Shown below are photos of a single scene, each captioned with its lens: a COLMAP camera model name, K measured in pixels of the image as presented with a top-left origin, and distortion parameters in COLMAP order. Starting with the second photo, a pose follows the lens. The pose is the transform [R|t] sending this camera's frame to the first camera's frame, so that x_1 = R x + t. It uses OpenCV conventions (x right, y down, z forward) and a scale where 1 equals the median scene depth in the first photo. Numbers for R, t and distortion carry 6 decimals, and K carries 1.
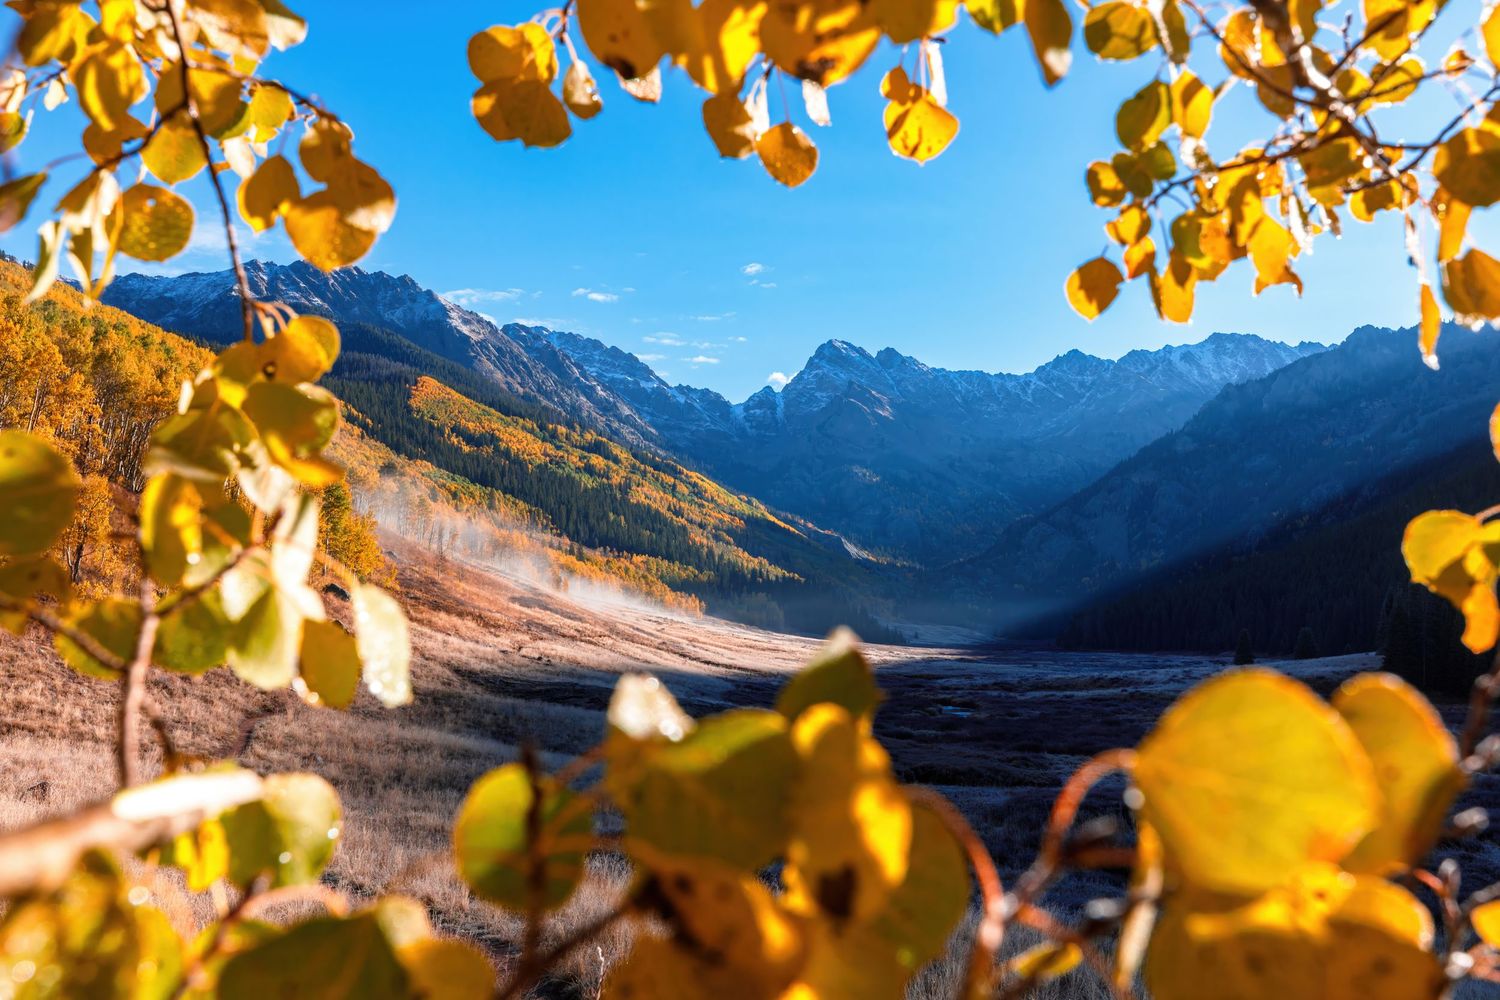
lens RADIAL K [[1457.1, 0, 757.8], [0, 1457.1, 505.3], [0, 0, 1]] dist [-0.001568, 0.000000]
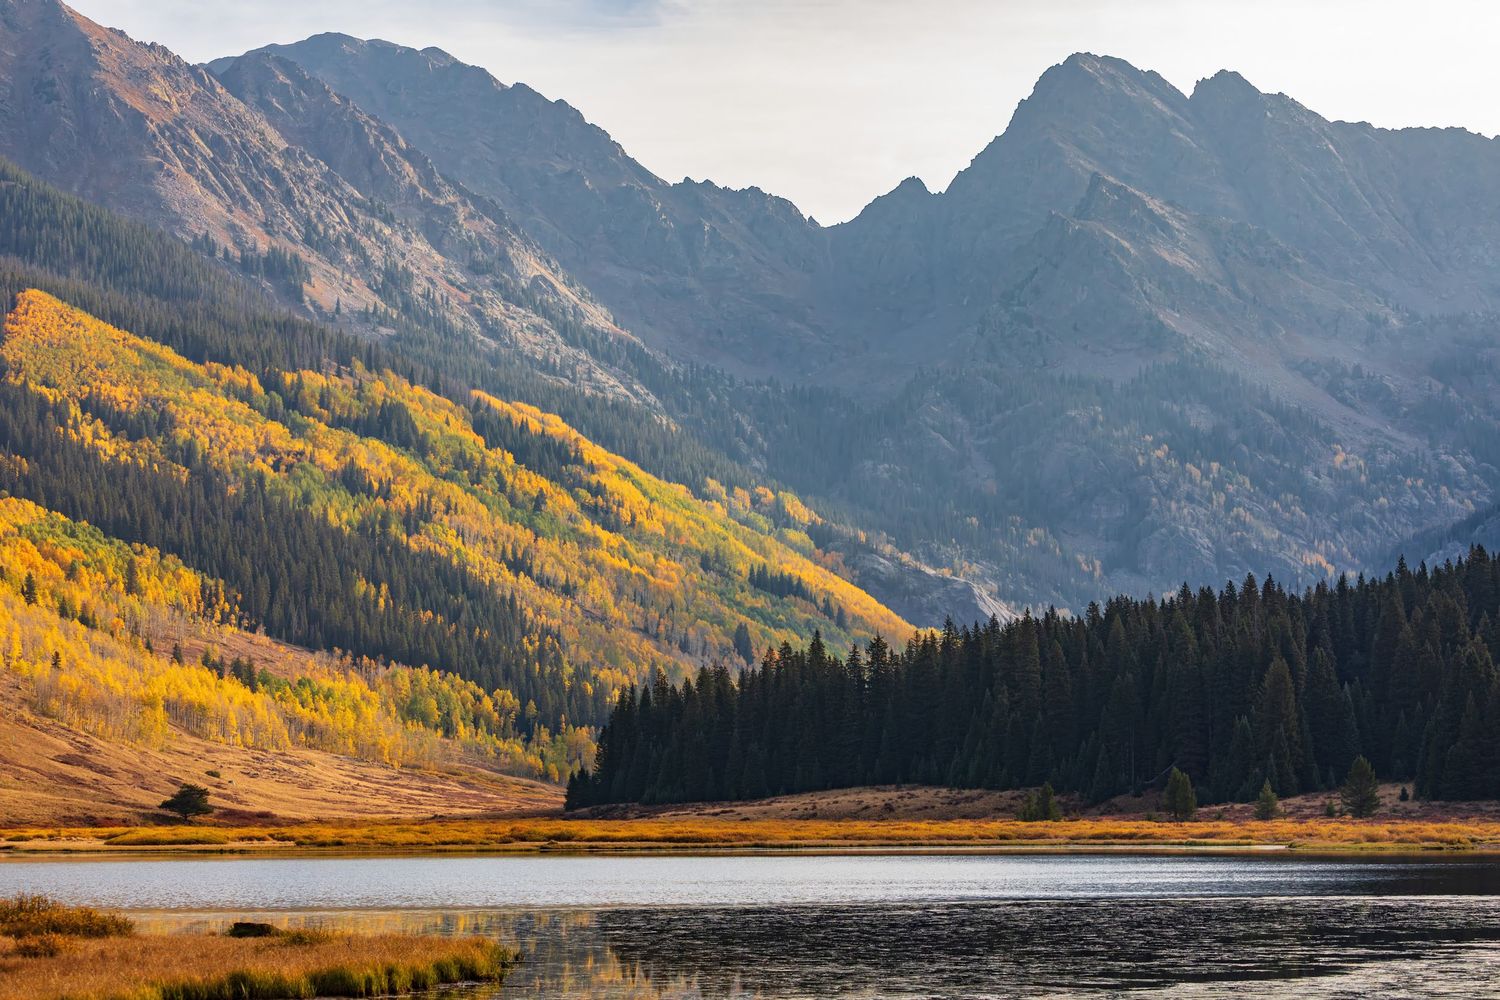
lens RADIAL K [[4310.4, 0, 749.5], [0, 4310.4, 498.9], [0, 0, 1]] dist [-0.062725, 0.000000]
pose [[0.997568, -0.013384, -0.068401, 0.060860], [0.014382, 0.999797, 0.014121, -0.017986], [0.068198, -0.015071, 0.997558, -0.236825]]
